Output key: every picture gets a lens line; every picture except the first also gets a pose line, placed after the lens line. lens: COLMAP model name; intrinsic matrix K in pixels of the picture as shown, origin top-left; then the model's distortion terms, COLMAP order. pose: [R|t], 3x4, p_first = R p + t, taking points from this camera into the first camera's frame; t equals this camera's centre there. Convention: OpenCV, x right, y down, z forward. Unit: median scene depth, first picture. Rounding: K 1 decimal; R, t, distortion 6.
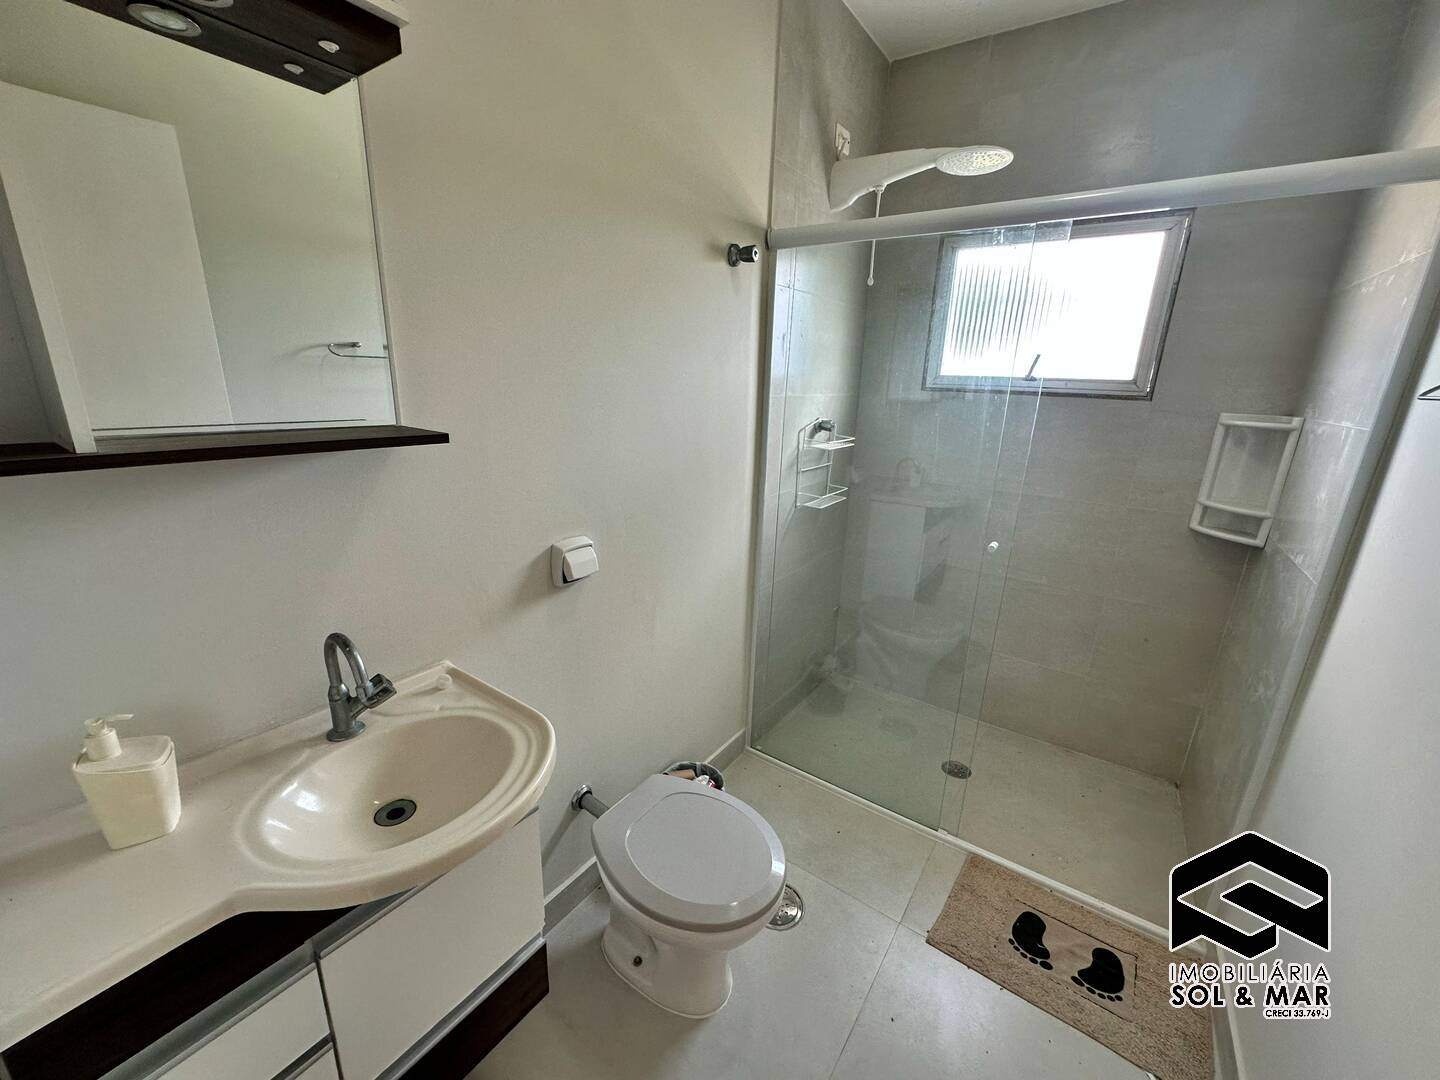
lens RADIAL K [[575.0, 0, 717.0], [0, 575.0, 535.0], [0, 0, 1]] dist [-0.004241, 0.001945]
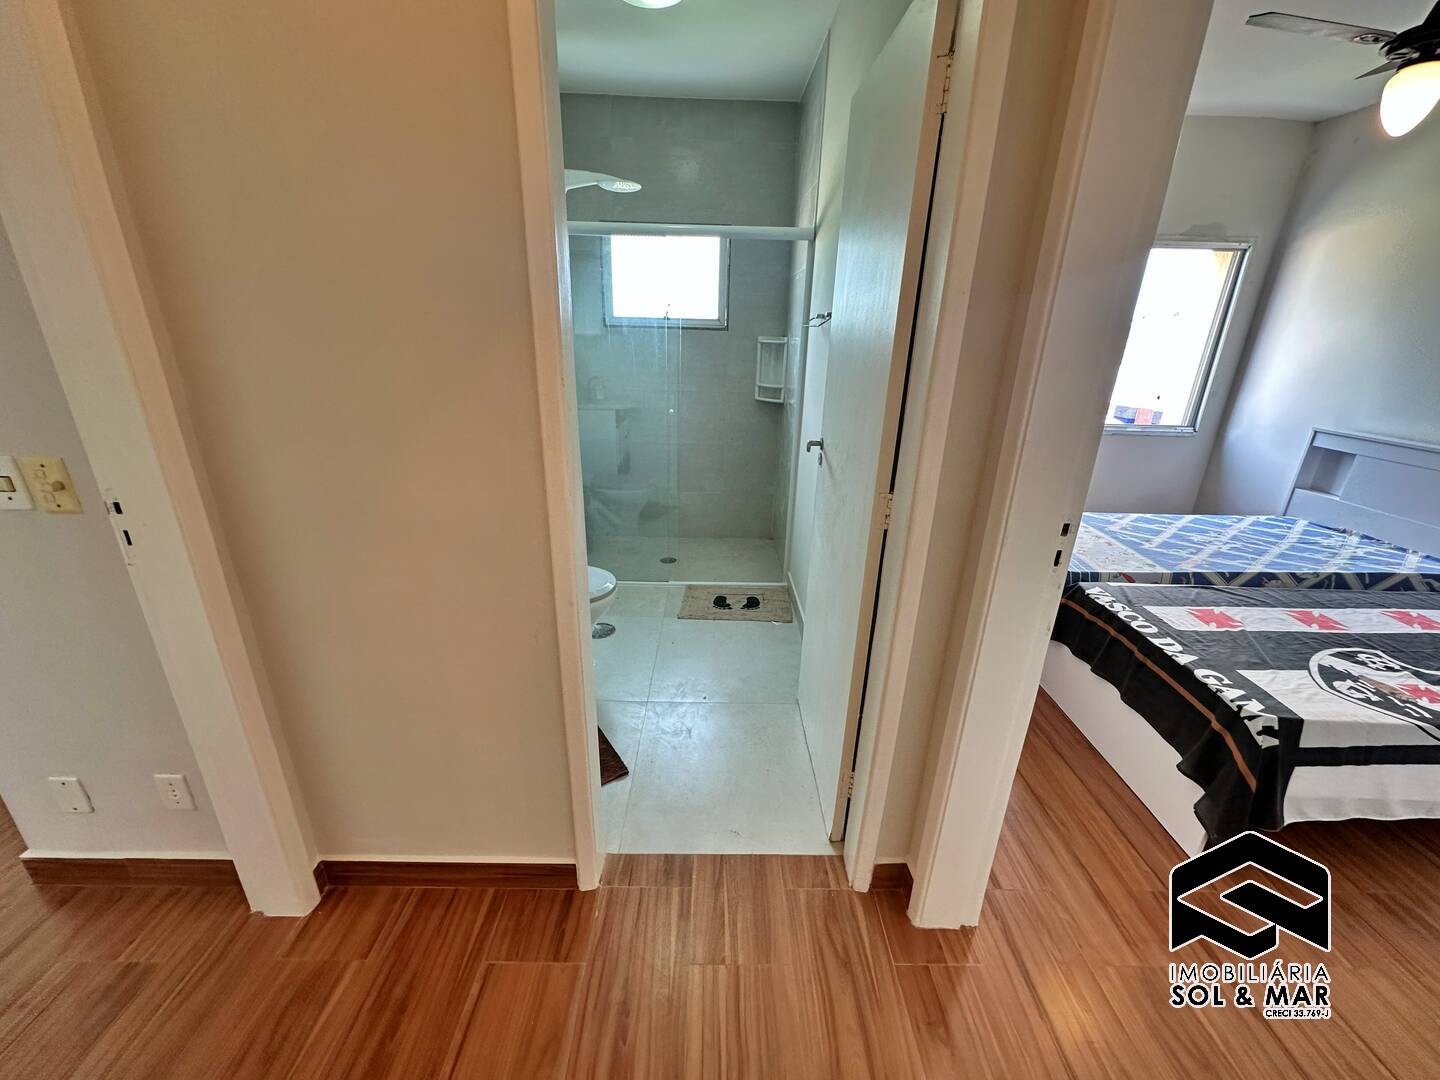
lens RADIAL K [[575.0, 0, 722.7], [0, 575.0, 537.1], [0, 0, 1]] dist [-0.004241, 0.001945]
pose [[0.811576, -0.216043, 0.542835, -0.417488], [0.158639, 0.975699, 0.151143, 0.136905], [-0.562297, -0.036550, 0.826127, -0.560103]]
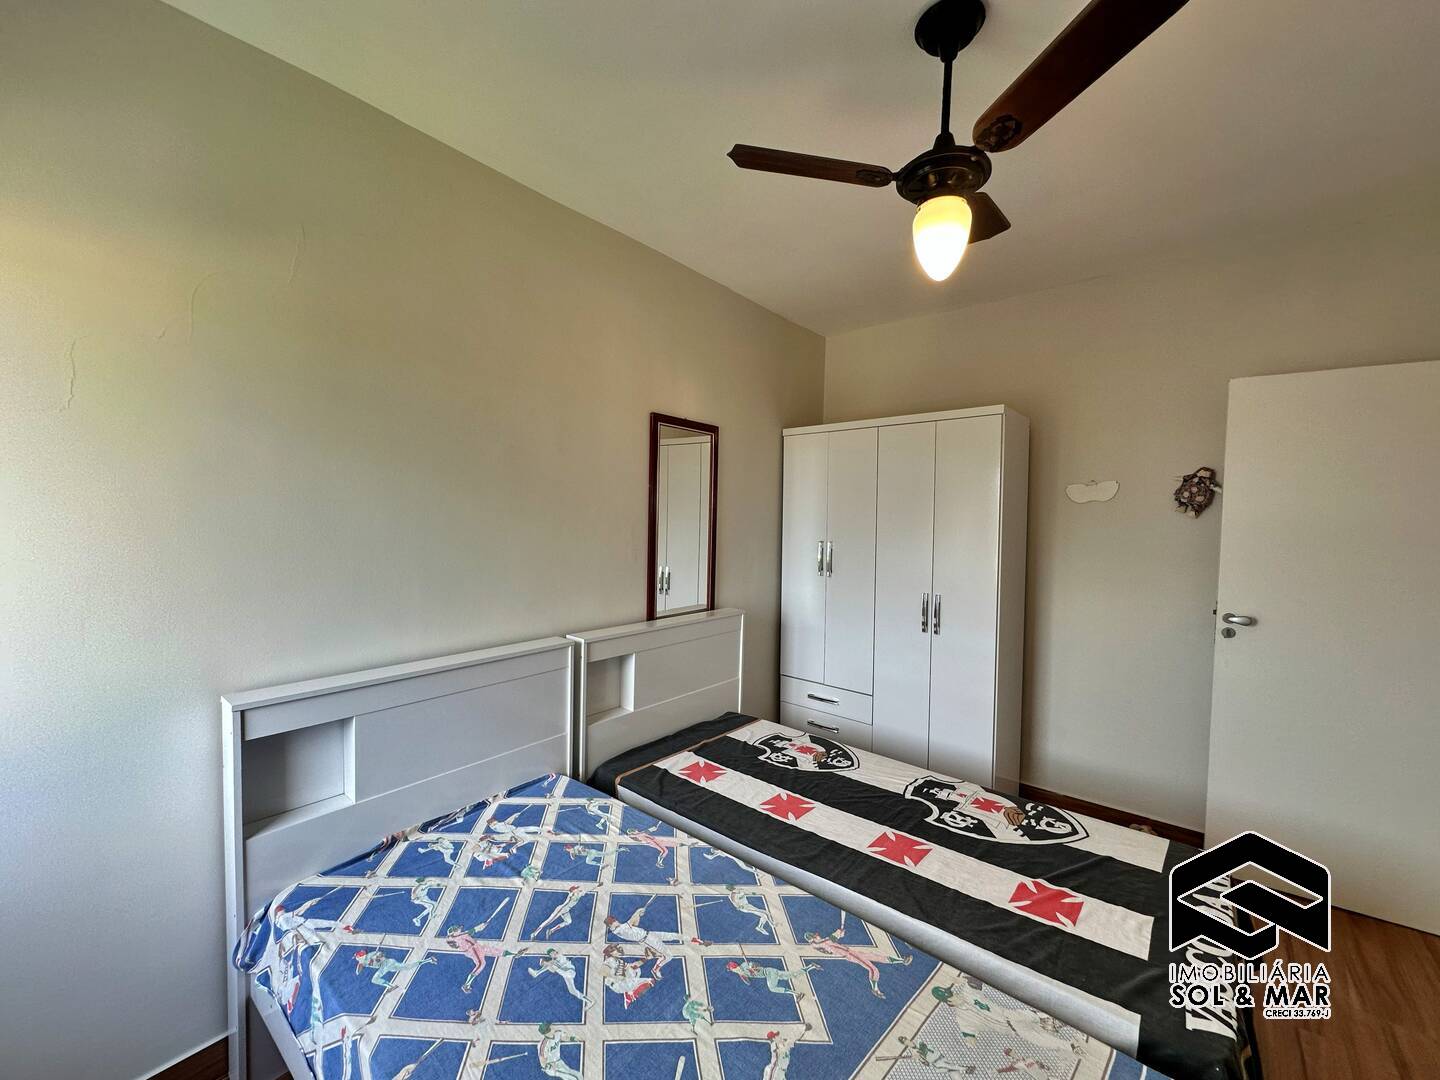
lens RADIAL K [[575.0, 0, 723.0], [0, 575.0, 540.4], [0, 0, 1]] dist [-0.004241, 0.001945]
pose [[-0.995726, -0.054156, 0.074814, 2.186951], [-0.028133, 0.949396, 0.312821, -0.202076], [-0.087969, 0.309379, -0.946861, 0.932920]]
